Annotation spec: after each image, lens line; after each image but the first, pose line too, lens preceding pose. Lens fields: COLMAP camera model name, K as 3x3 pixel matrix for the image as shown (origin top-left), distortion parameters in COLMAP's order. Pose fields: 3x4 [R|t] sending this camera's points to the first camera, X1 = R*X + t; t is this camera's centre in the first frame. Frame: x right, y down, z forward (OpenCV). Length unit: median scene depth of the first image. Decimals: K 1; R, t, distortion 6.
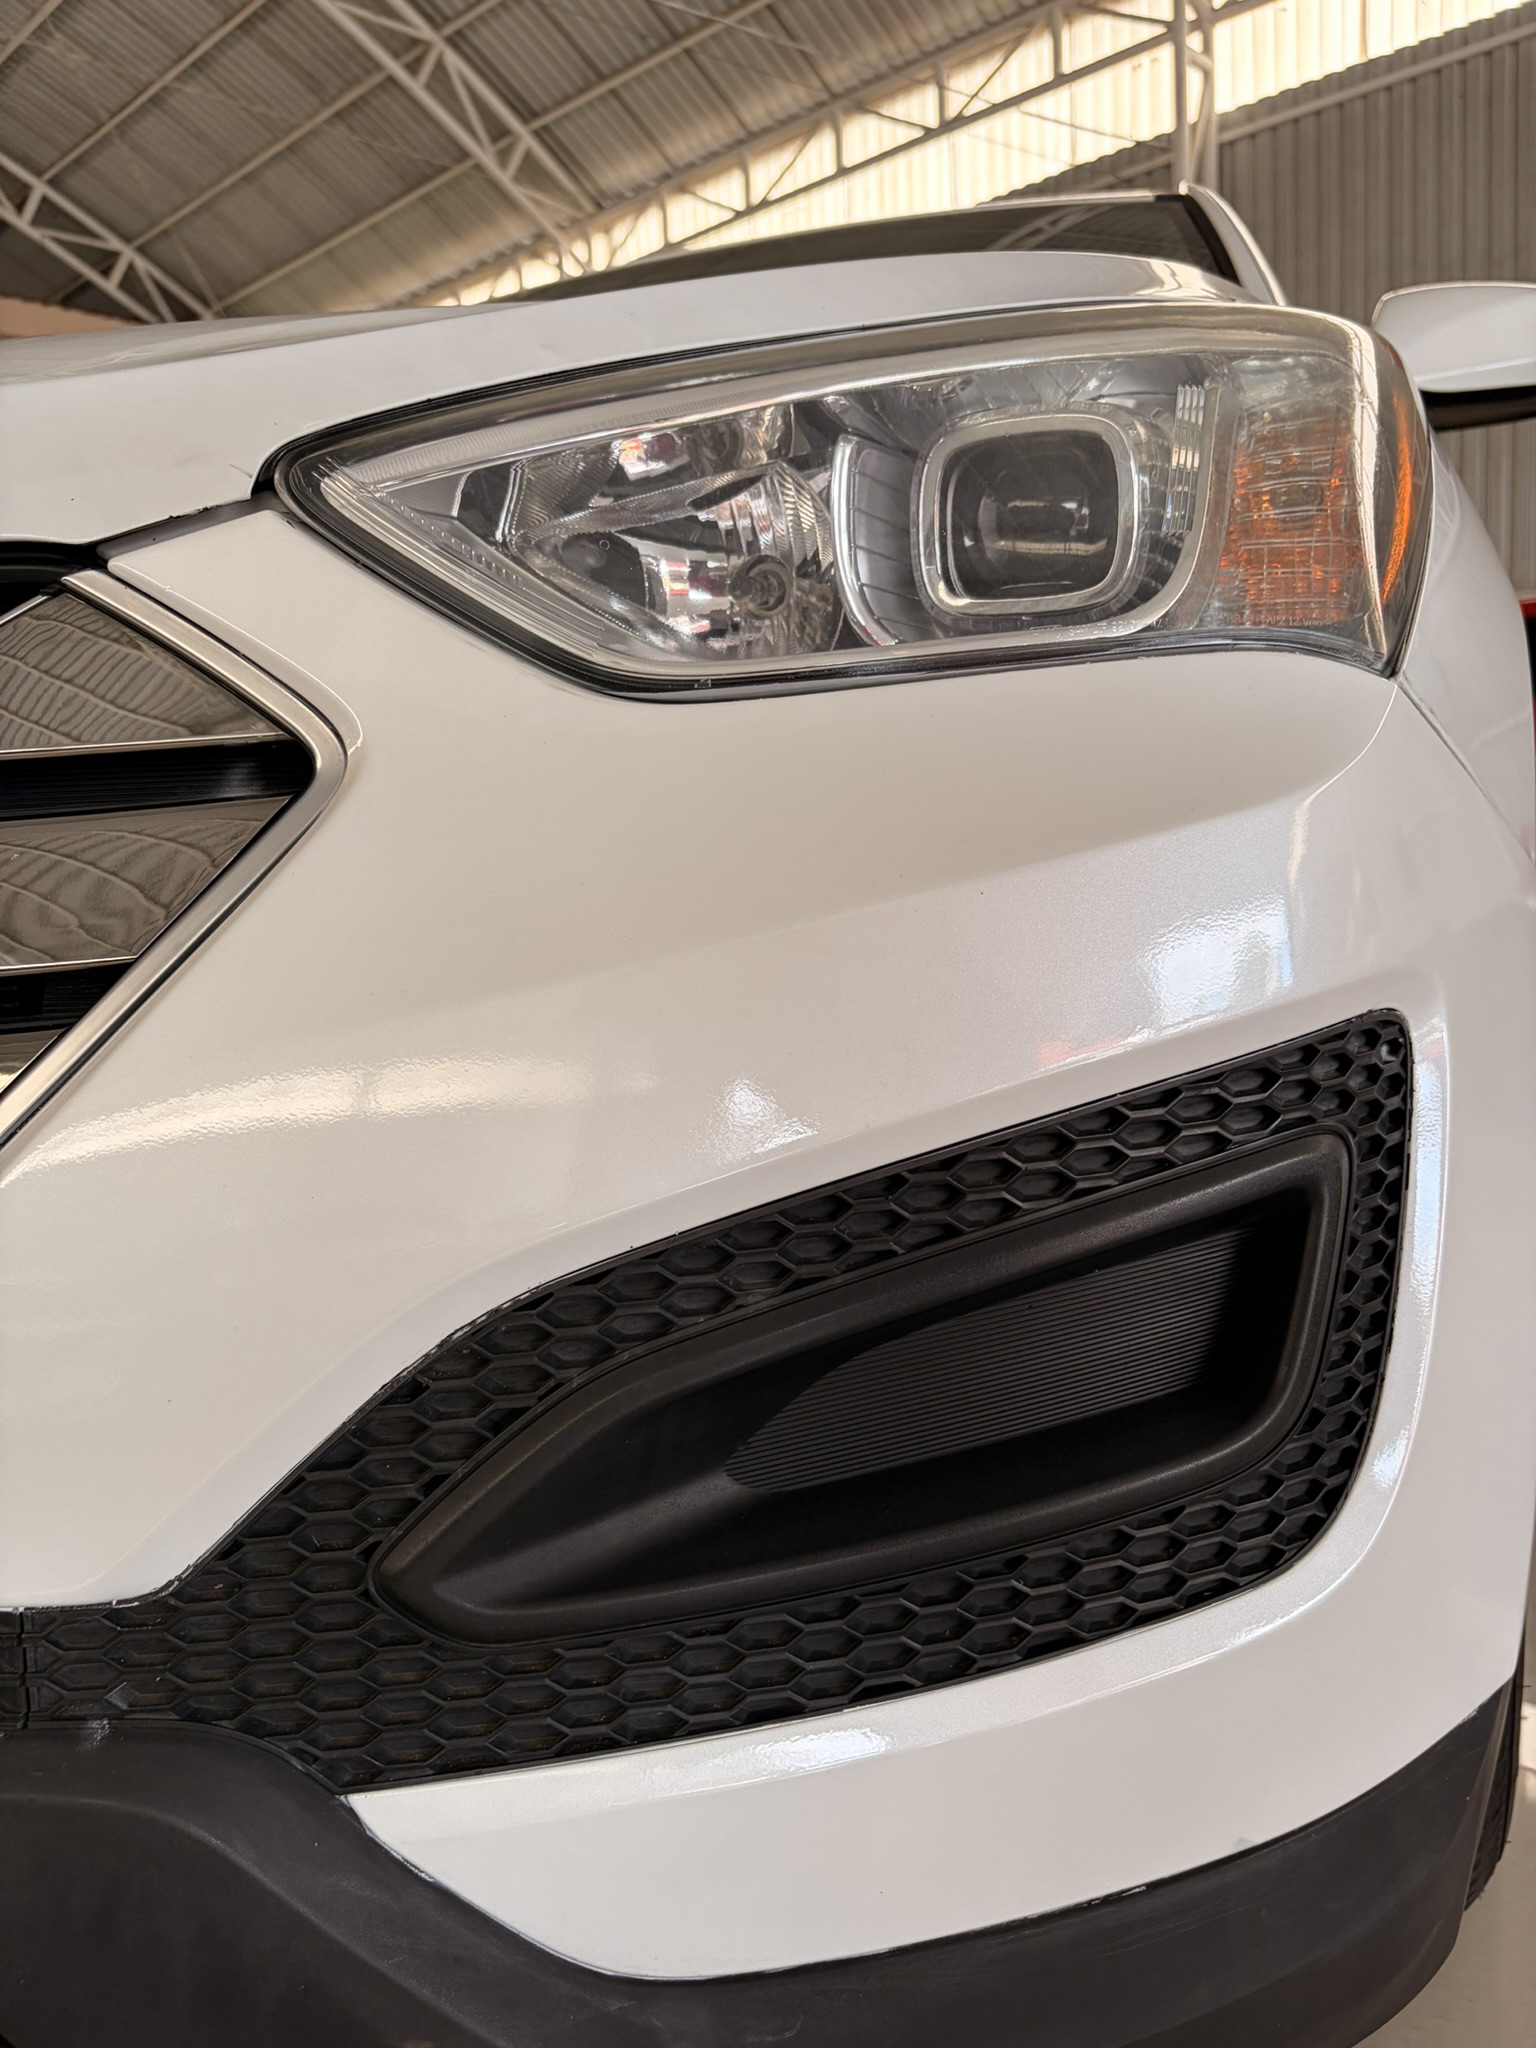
lens RADIAL K [[1556.9, 0, 768.0], [0, 1556.9, 1024.0], [0, 0, 1]] dist [0.082426, -0.111501]
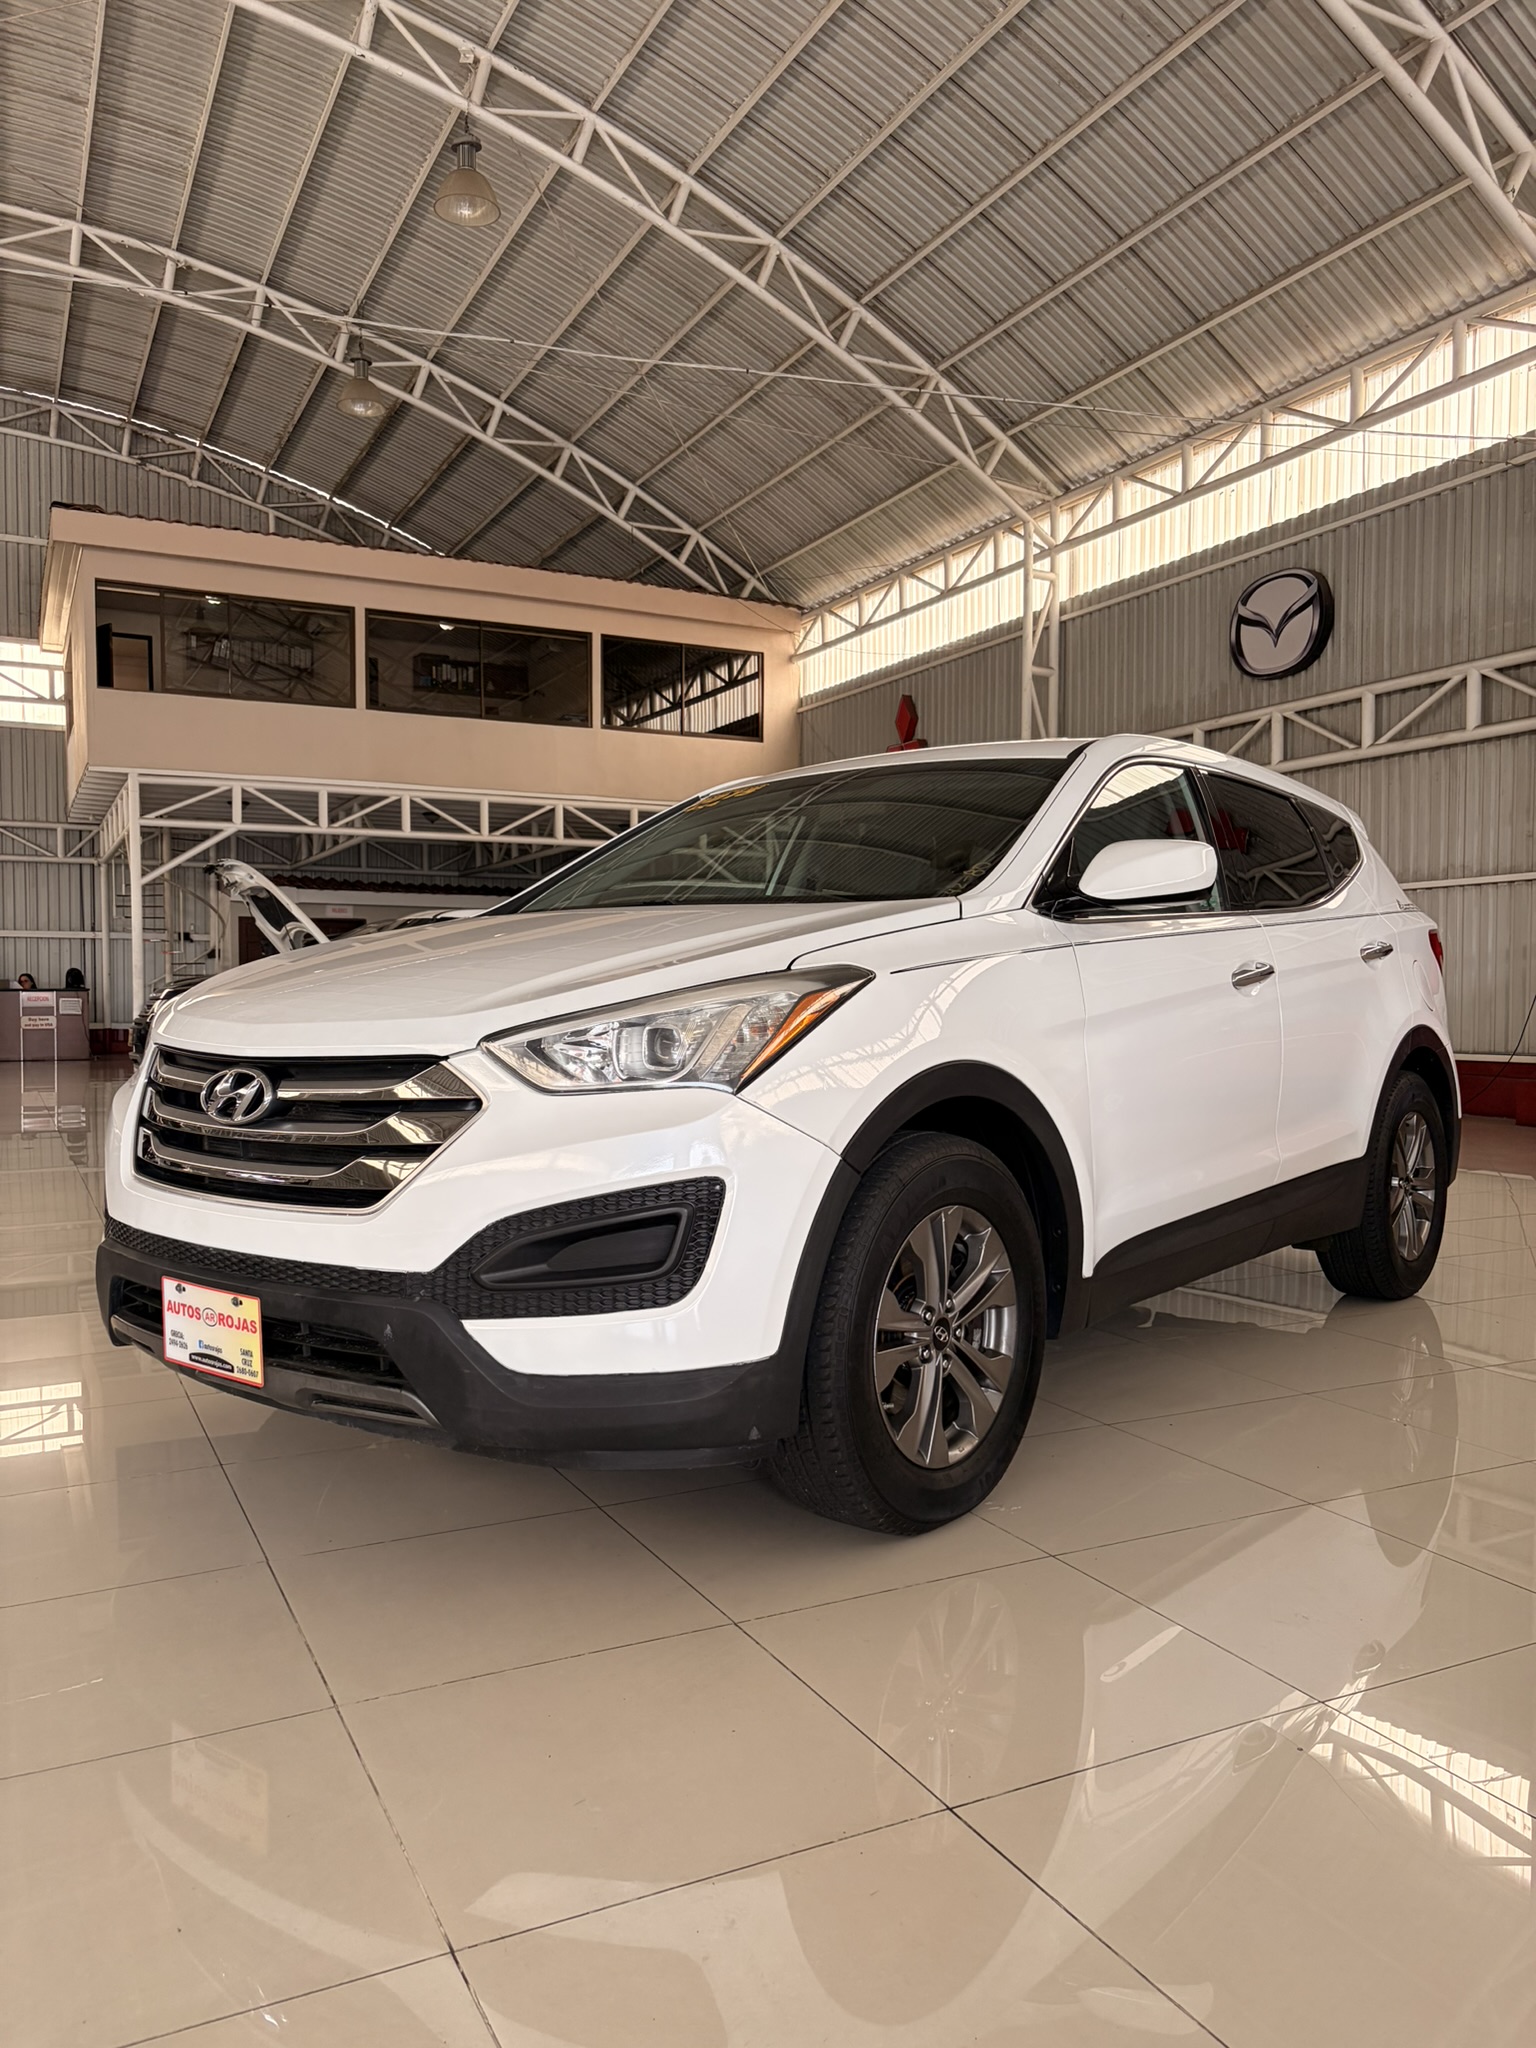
lens RADIAL K [[1547.5, 0, 755.3], [0, 1547.5, 1031.0], [0, 0, 1]] dist [0.035811, -0.027229]
pose [[0.943667, 0.051721, -0.326828, 0.088758], [-0.083916, 0.992826, -0.085179, -0.002539], [0.320078, 0.107807, 0.941237, -0.139373]]
